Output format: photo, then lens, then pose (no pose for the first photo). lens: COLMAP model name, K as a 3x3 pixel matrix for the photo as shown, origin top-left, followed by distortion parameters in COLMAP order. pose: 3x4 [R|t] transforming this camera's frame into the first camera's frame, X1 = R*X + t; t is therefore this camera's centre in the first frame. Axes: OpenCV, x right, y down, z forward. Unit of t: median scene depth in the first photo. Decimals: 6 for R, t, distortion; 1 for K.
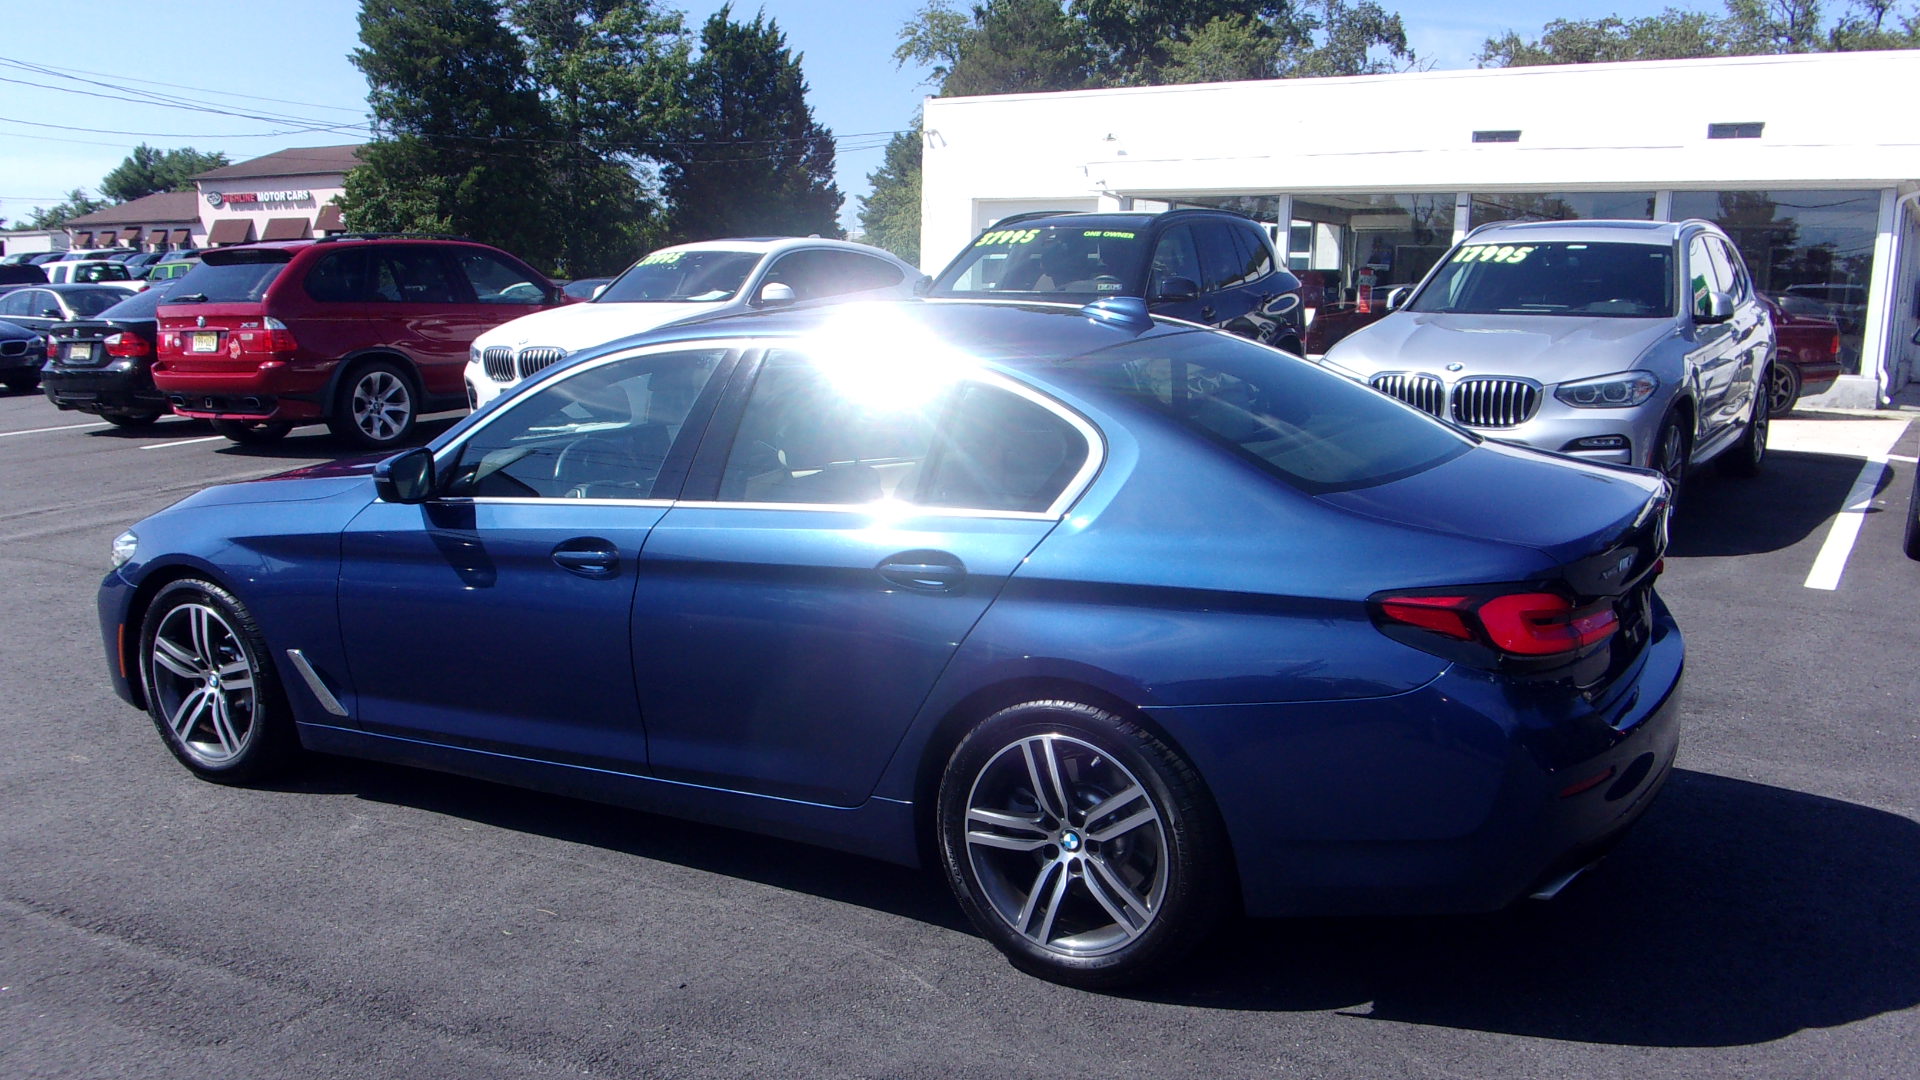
lens RADIAL K [[1621.6, 0, 960.7], [0, 1621.6, 550.2], [0, 0, 1]] dist [-0.006903, -0.019547]
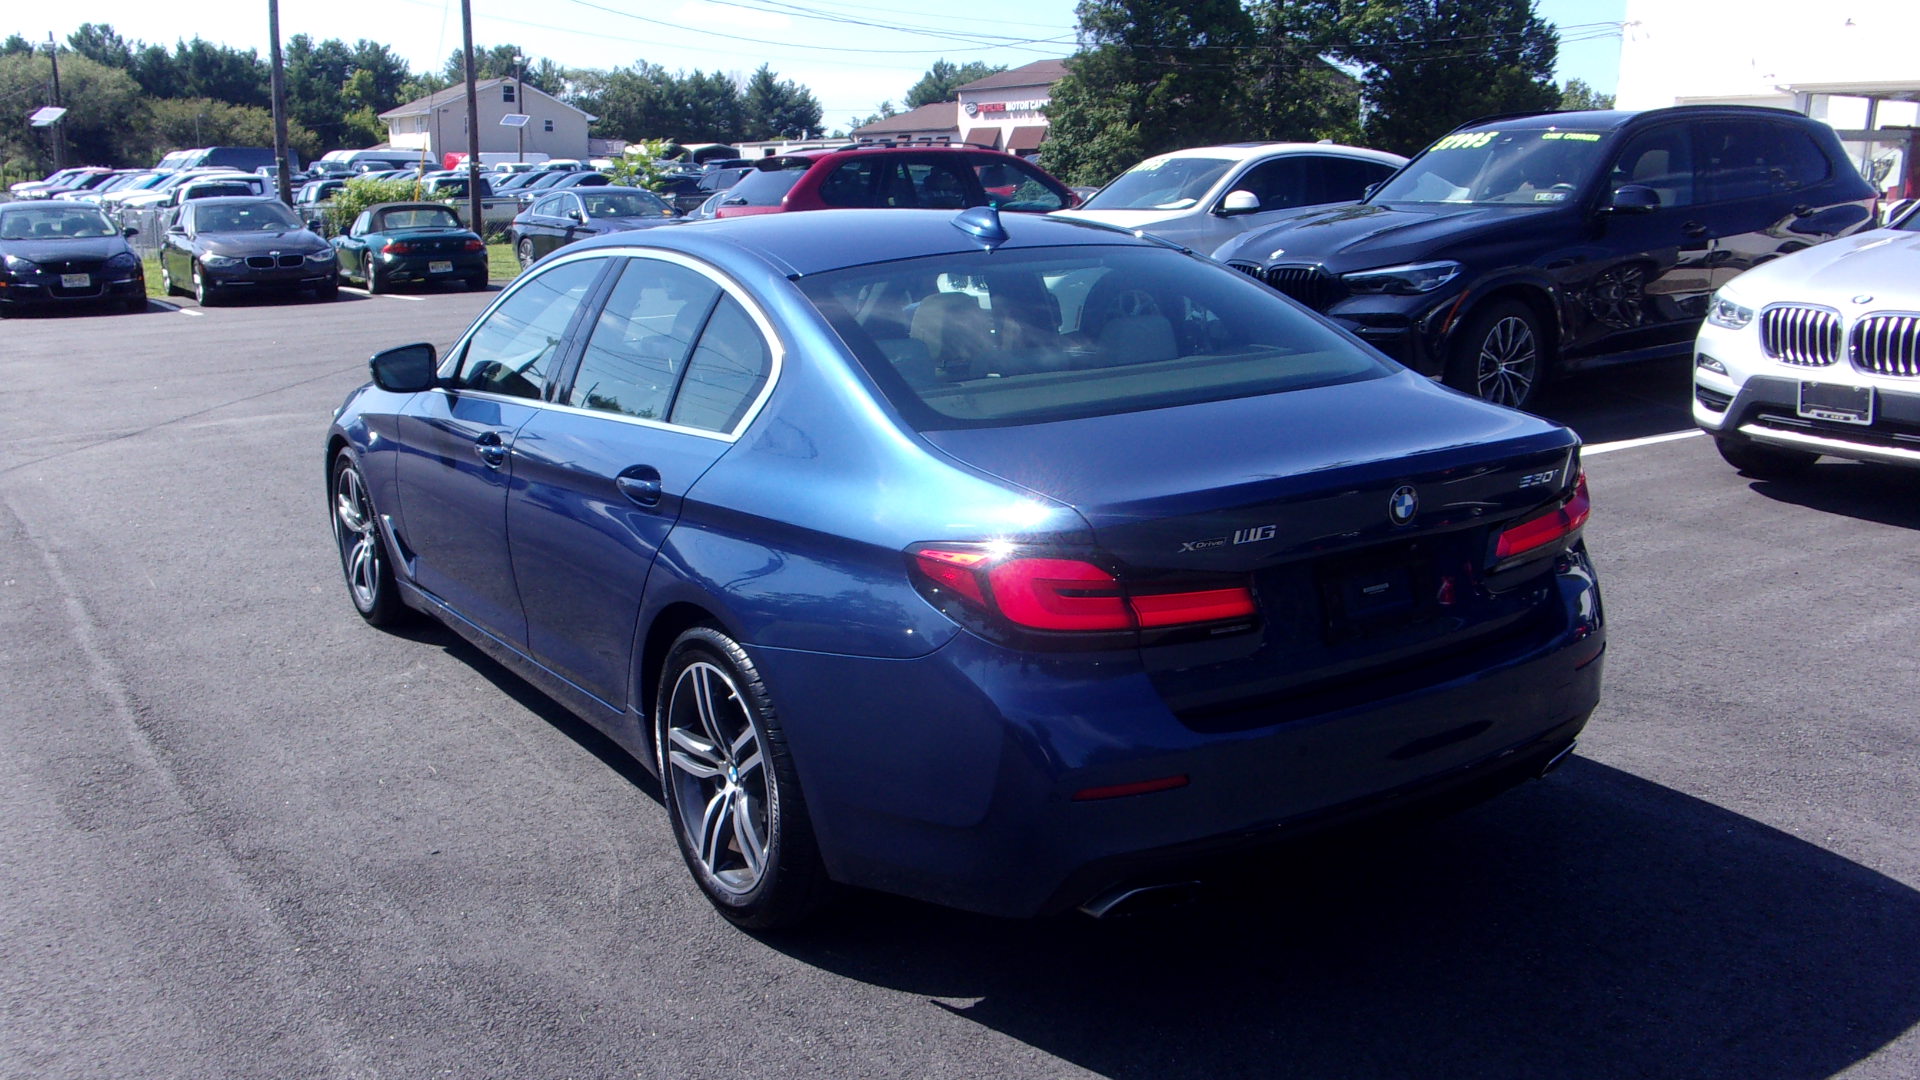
lens RADIAL K [[1622.0, 0, 960.0], [0, 1622.0, 540.0], [0, 0, 1]] dist [0.002171, 0.002592]
pose [[0.904016, 0.096357, -0.416499, 0.034849], [-0.075900, 0.994966, 0.065443, -0.001862], [0.420708, -0.027549, 0.906778, 0.010638]]
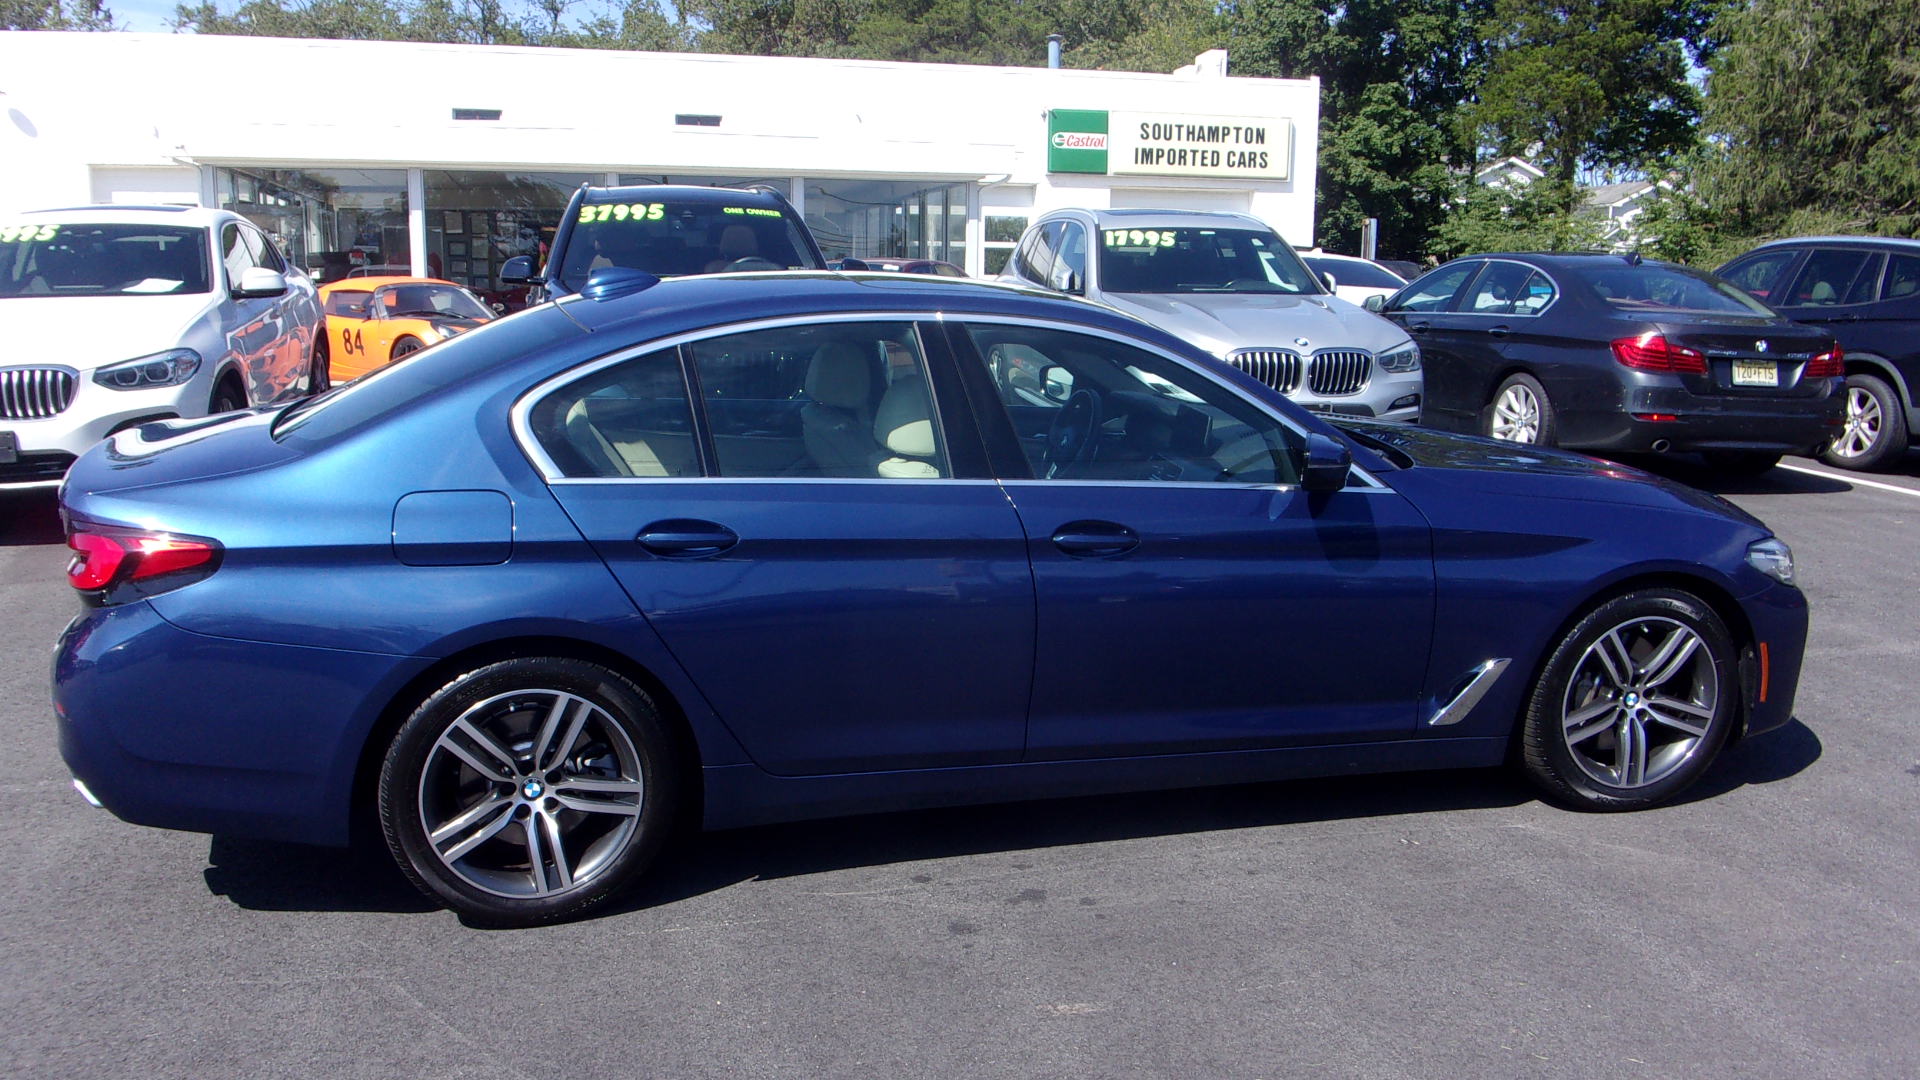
lens RADIAL K [[1644.0, 0, 957.8], [0, 1644.0, 533.1], [0, 0, 1]] dist [0.007632, -0.000639]
pose [[0.736843, -0.113186, 0.666522, -0.087038], [0.114605, 0.992529, 0.041851, -0.008229], [-0.666279, 0.045549, 0.744310, 0.047757]]
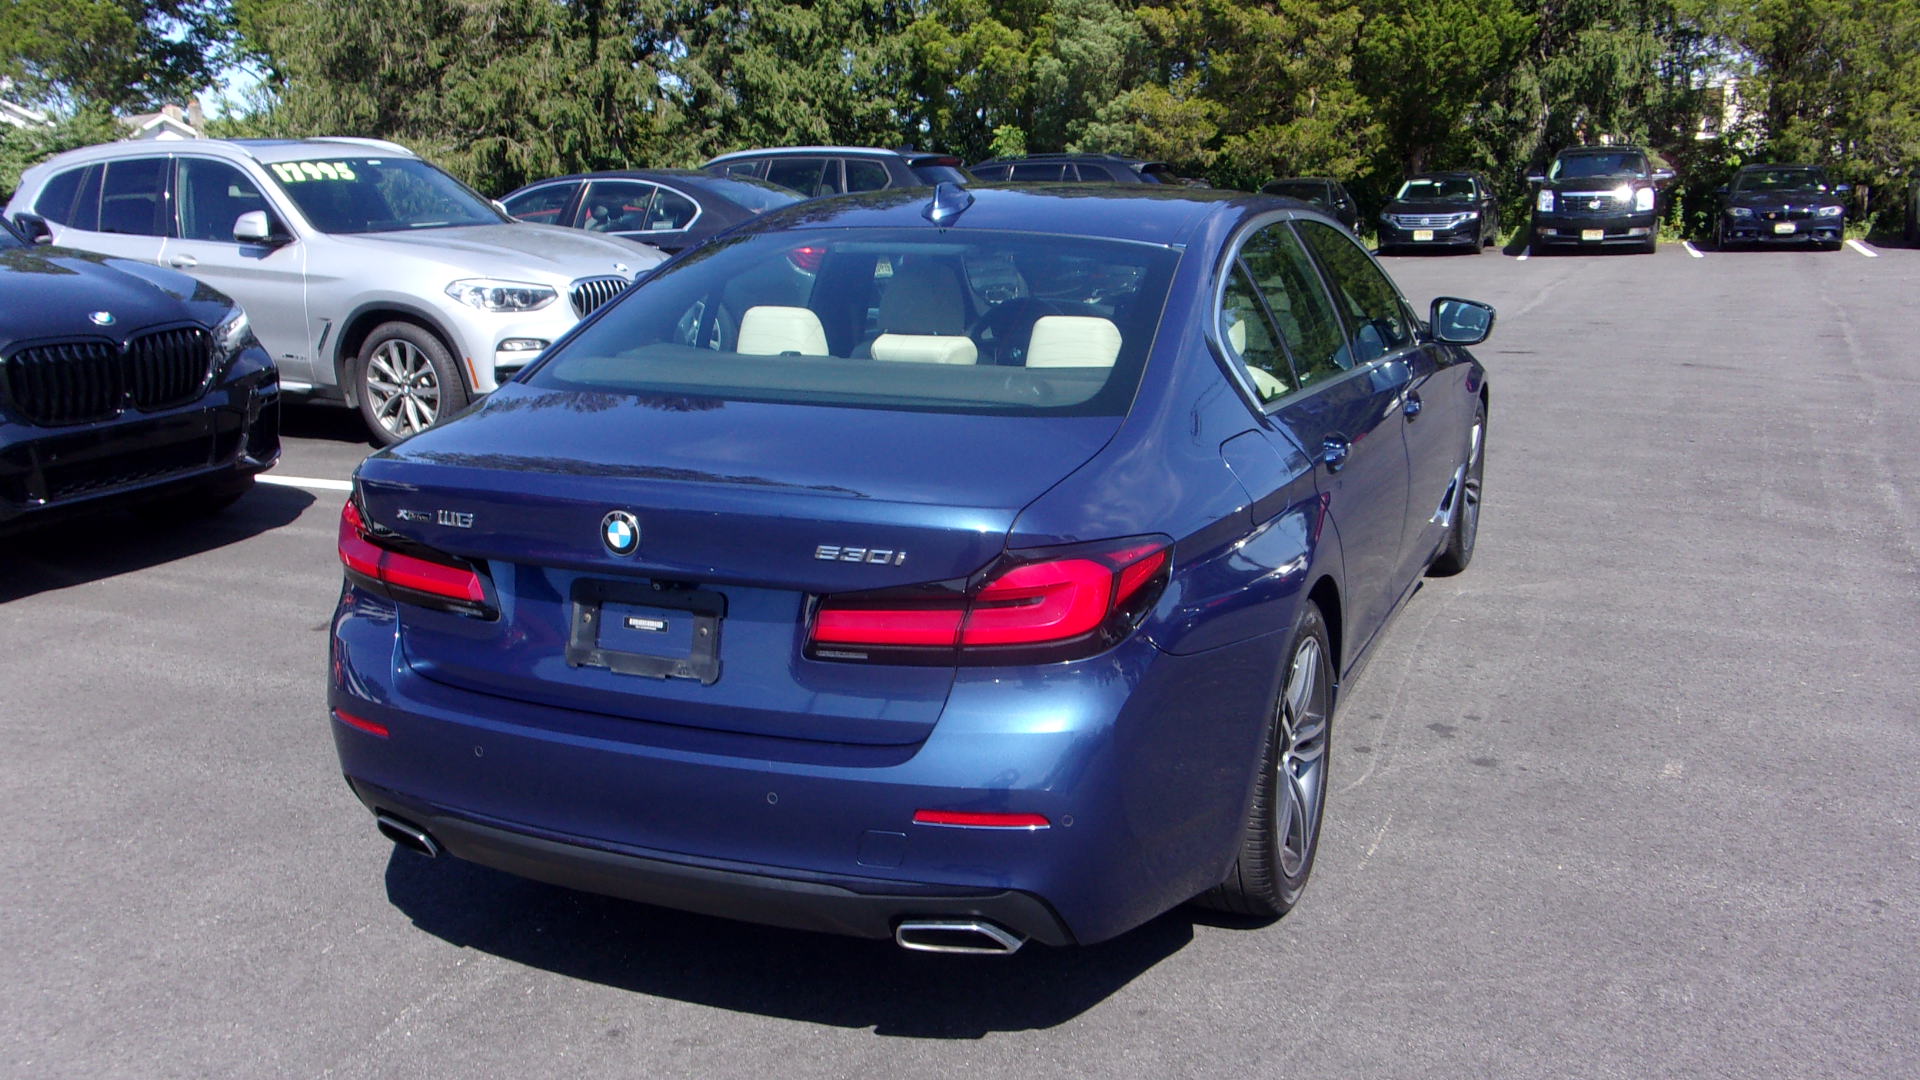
lens RADIAL K [[1644.0, 0, 957.8], [0, 1644.0, 533.1], [0, 0, 1]] dist [0.007632, -0.000639]
pose [[-0.029458, -0.227509, 0.973330, -0.112017], [0.221427, 0.948075, 0.228307, -0.021292], [-0.974732, 0.222247, 0.022448, 0.118046]]
